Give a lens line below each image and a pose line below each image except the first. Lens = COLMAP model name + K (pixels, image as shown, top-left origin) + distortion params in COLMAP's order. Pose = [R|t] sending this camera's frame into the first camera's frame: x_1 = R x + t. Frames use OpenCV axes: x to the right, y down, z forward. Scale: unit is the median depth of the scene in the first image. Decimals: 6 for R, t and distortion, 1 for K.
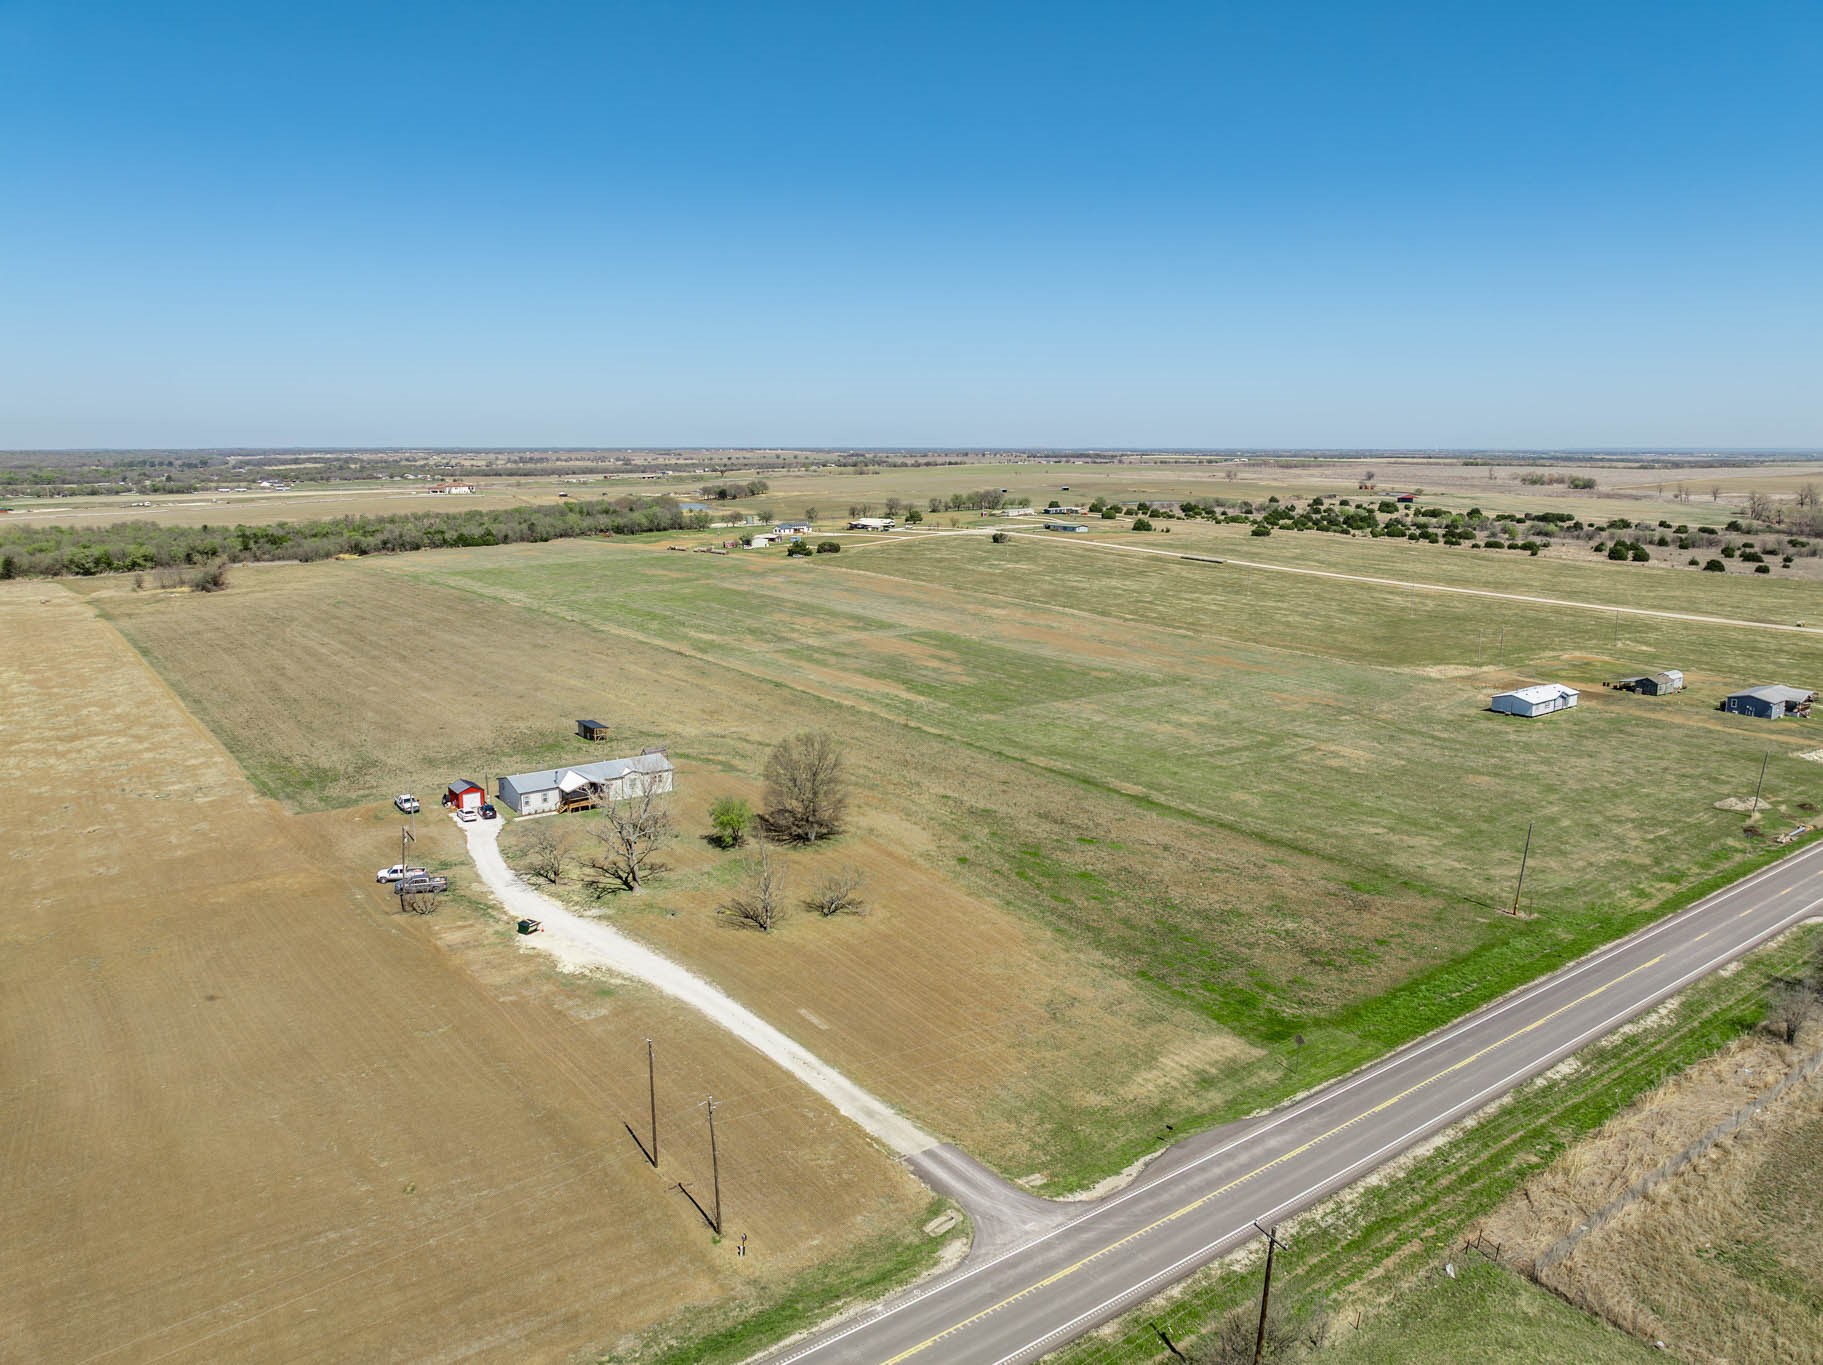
lens RADIAL K [[1275.4, 0, 909.2], [0, 1275.4, 687.2], [0, 0, 1]] dist [-0.030842, 0.019880]
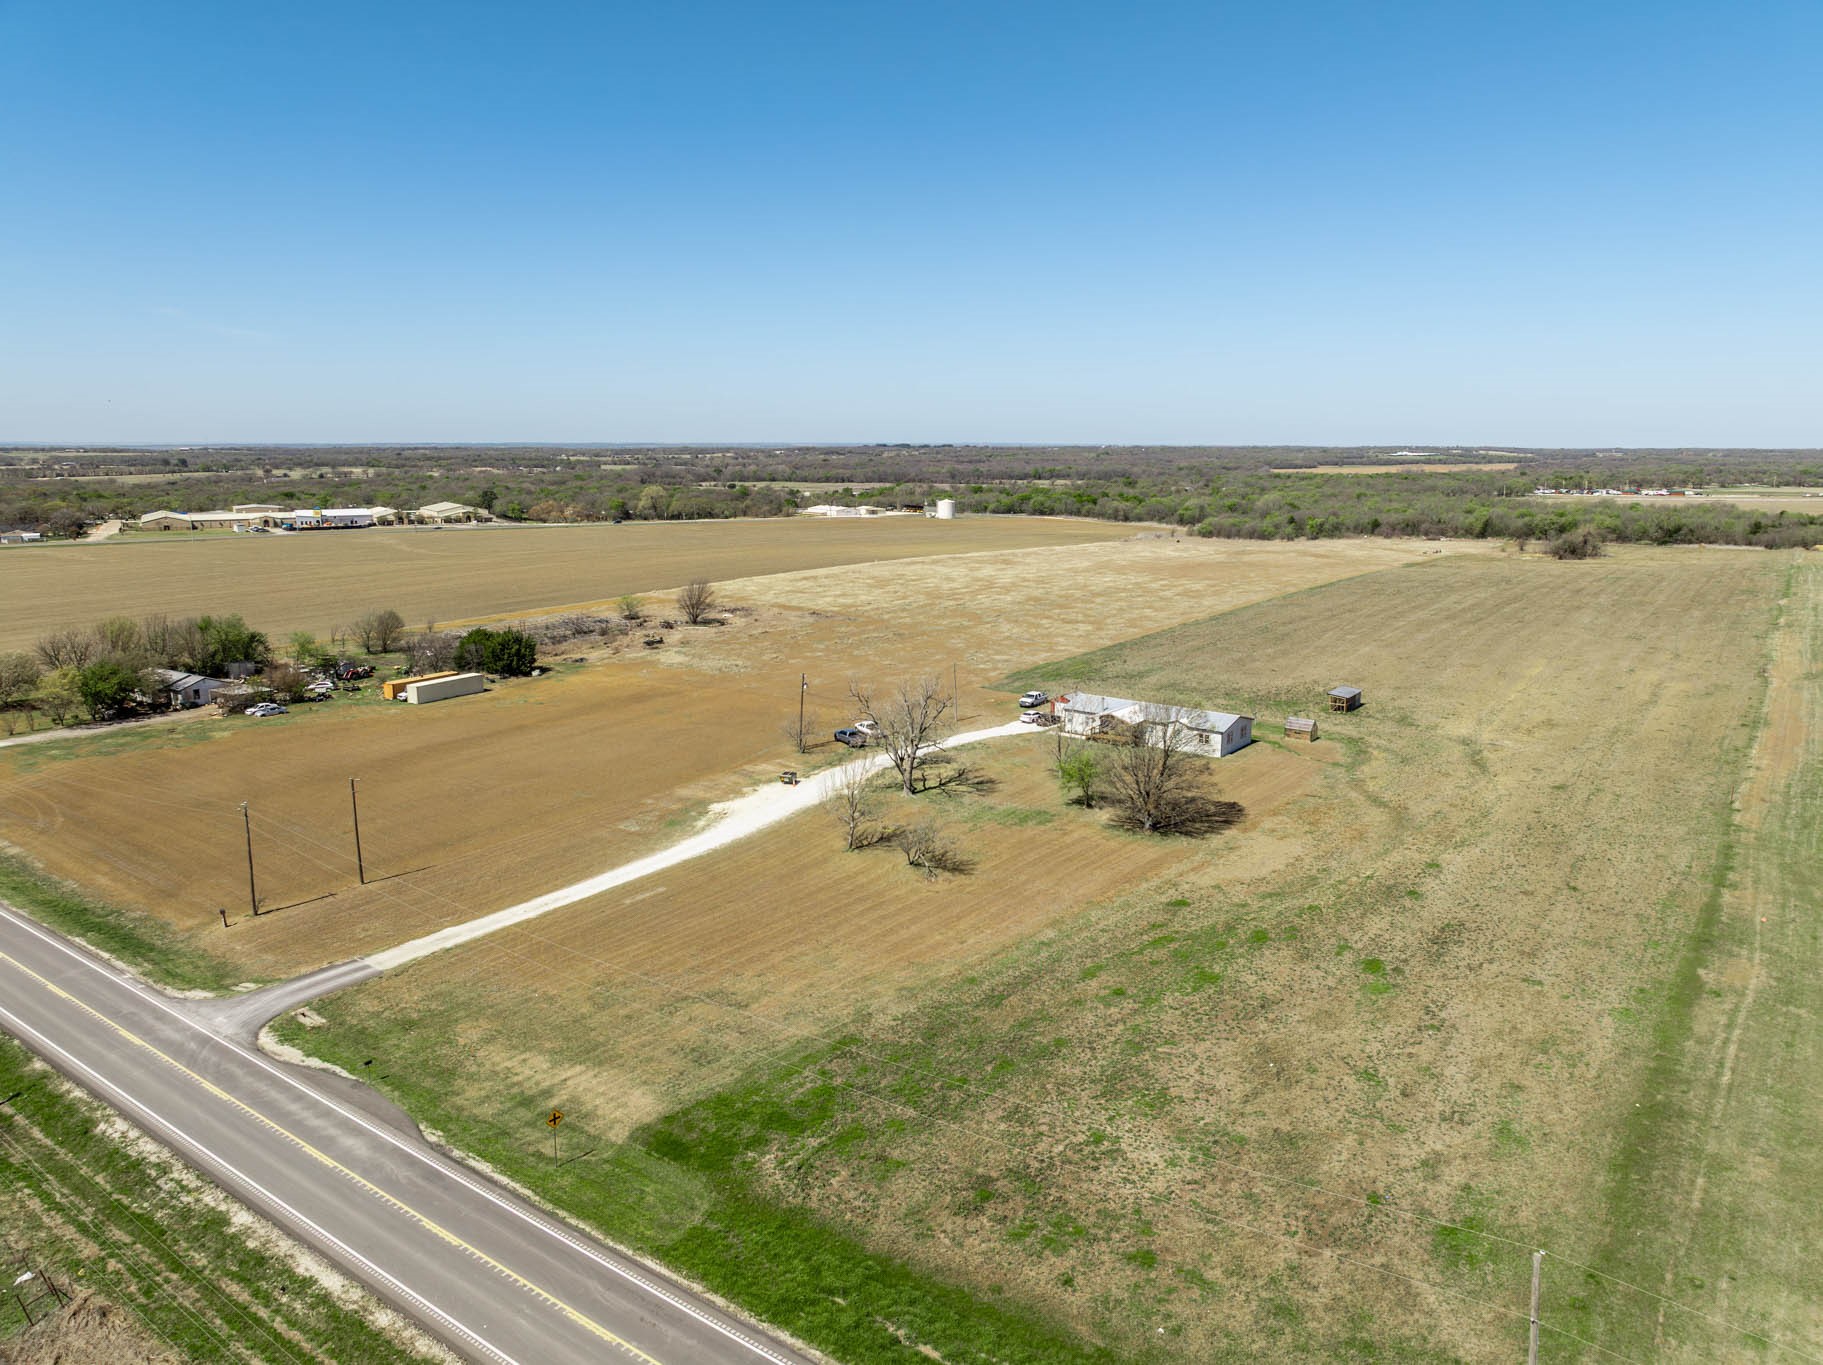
lens RADIAL K [[1275.4, 0, 912.7], [0, 1275.4, 670.1], [0, 0, 1]] dist [-0.030842, 0.019880]
pose [[0.292041, 0.171277, -0.940944, 0.709836], [-0.183220, 0.975631, 0.120725, -0.053159], [0.938692, 0.137143, 0.316305, 0.691115]]
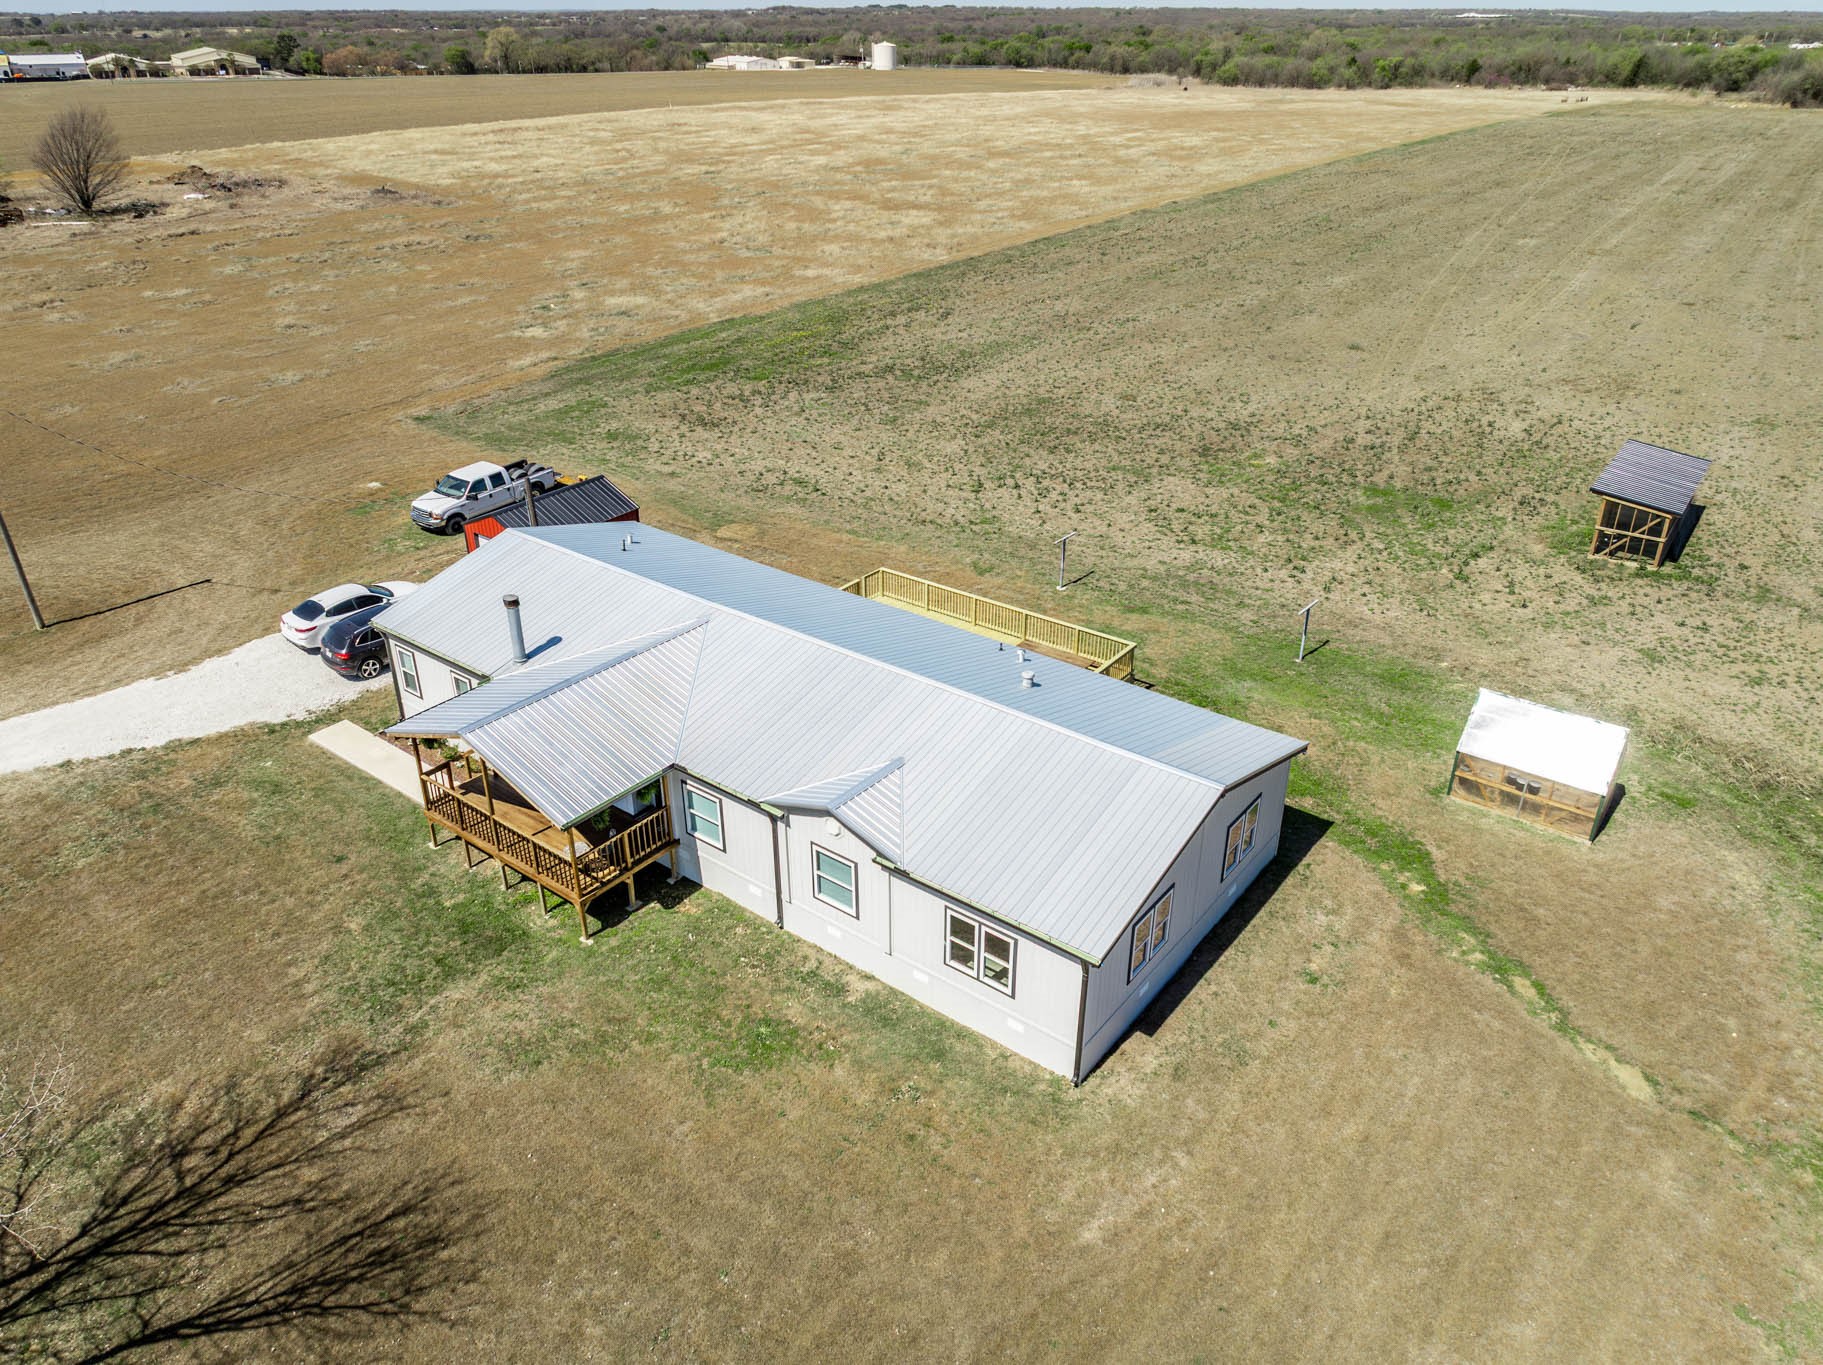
lens RADIAL K [[1275.4, 0, 909.7], [0, 1275.4, 674.6], [0, 0, 1]] dist [-0.030842, 0.019880]
pose [[0.285135, 0.448364, -0.847153, -0.127253], [-0.181692, 0.893102, 0.411529, -0.010617], [0.941109, 0.036579, 0.336118, 1.222773]]
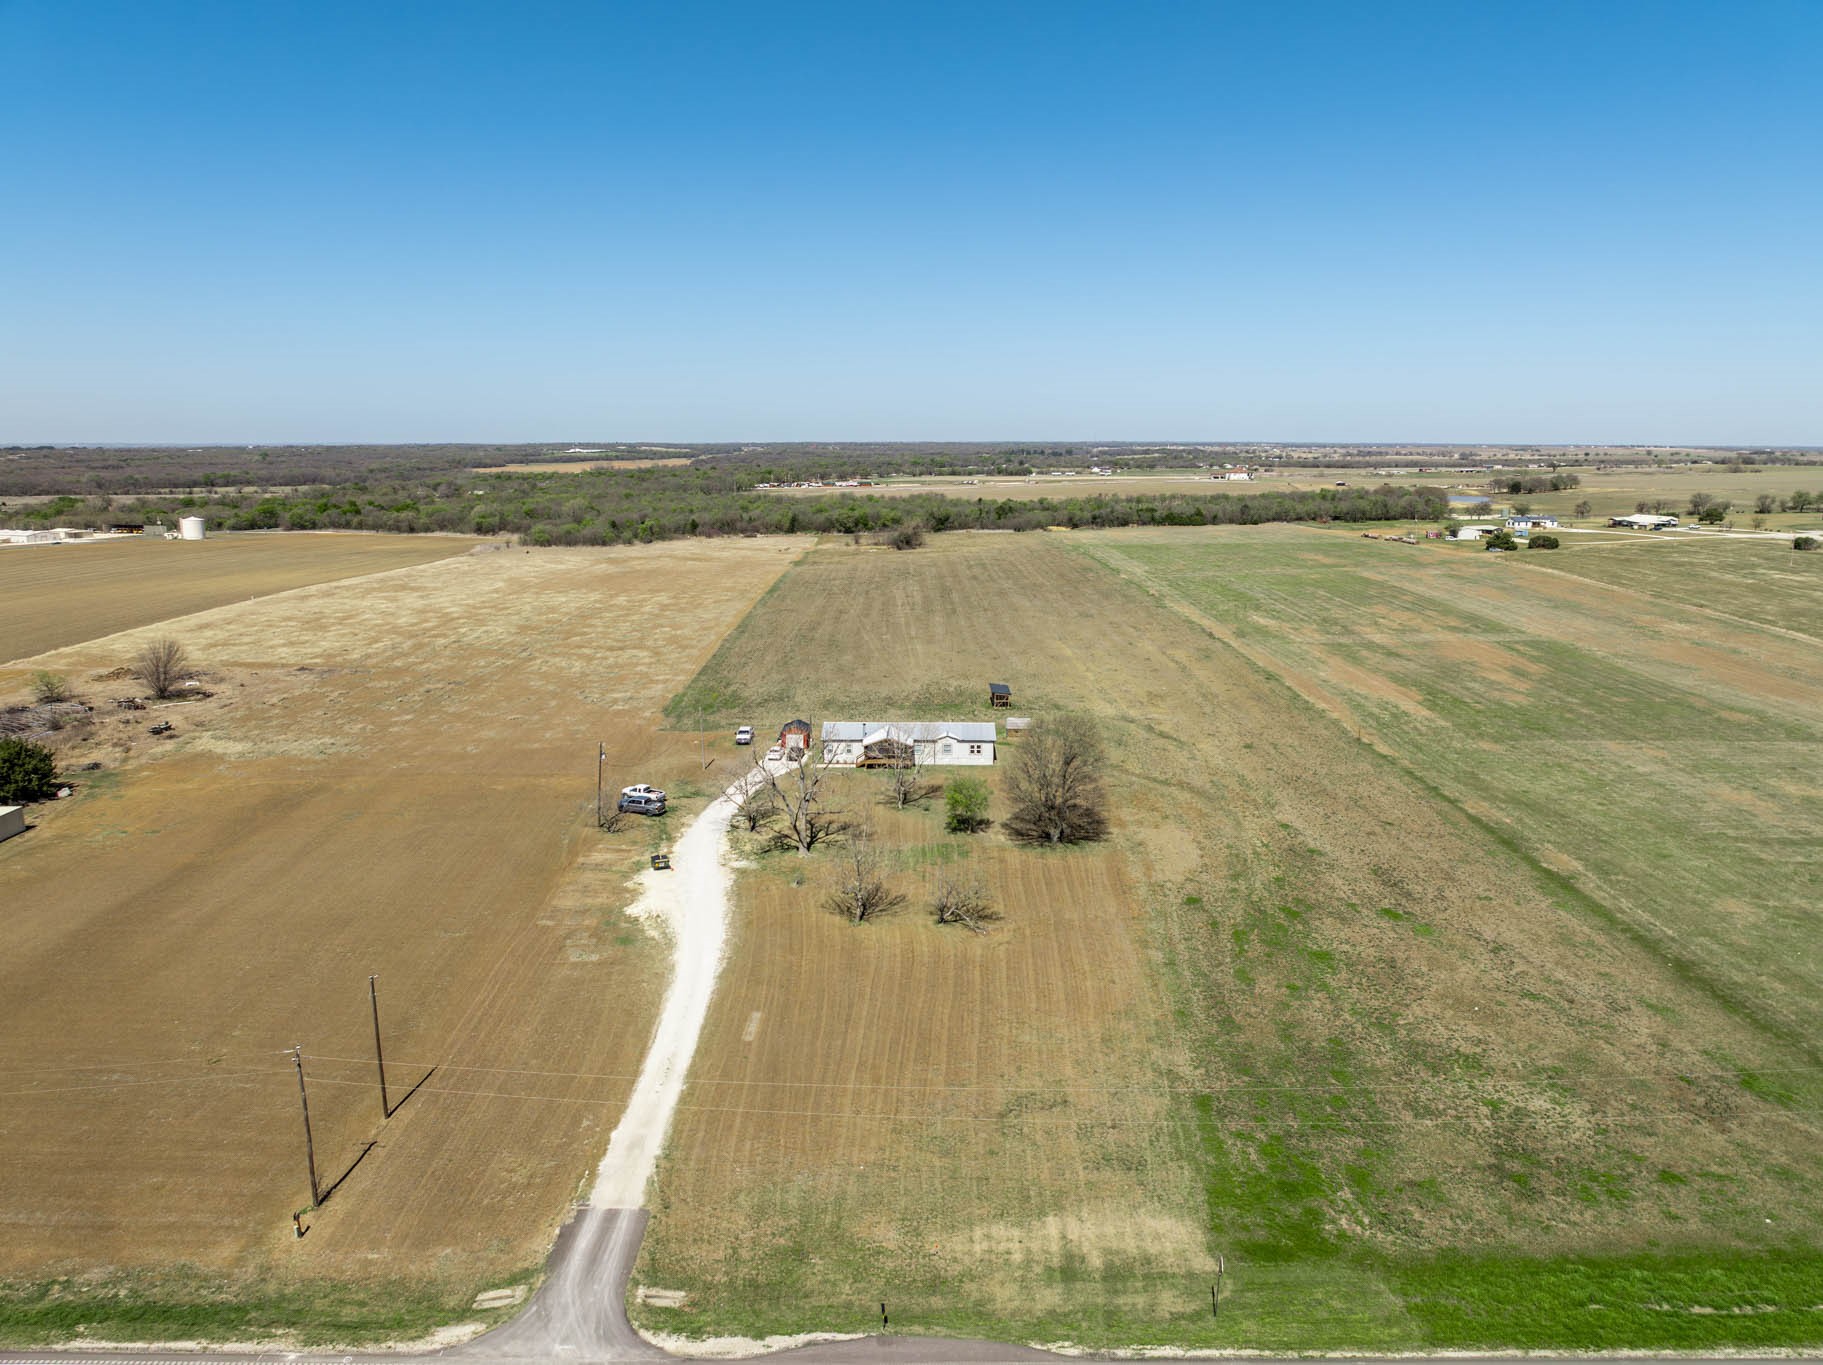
lens RADIAL K [[1275.4, 0, 912.5], [0, 1275.4, 681.7], [0, 0, 1]] dist [-0.030842, 0.019880]
pose [[0.801945, 0.113198, -0.586576, 0.381005], [-0.113618, 0.992862, 0.036268, -0.004896], [0.586495, 0.037561, 0.809082, 0.303060]]
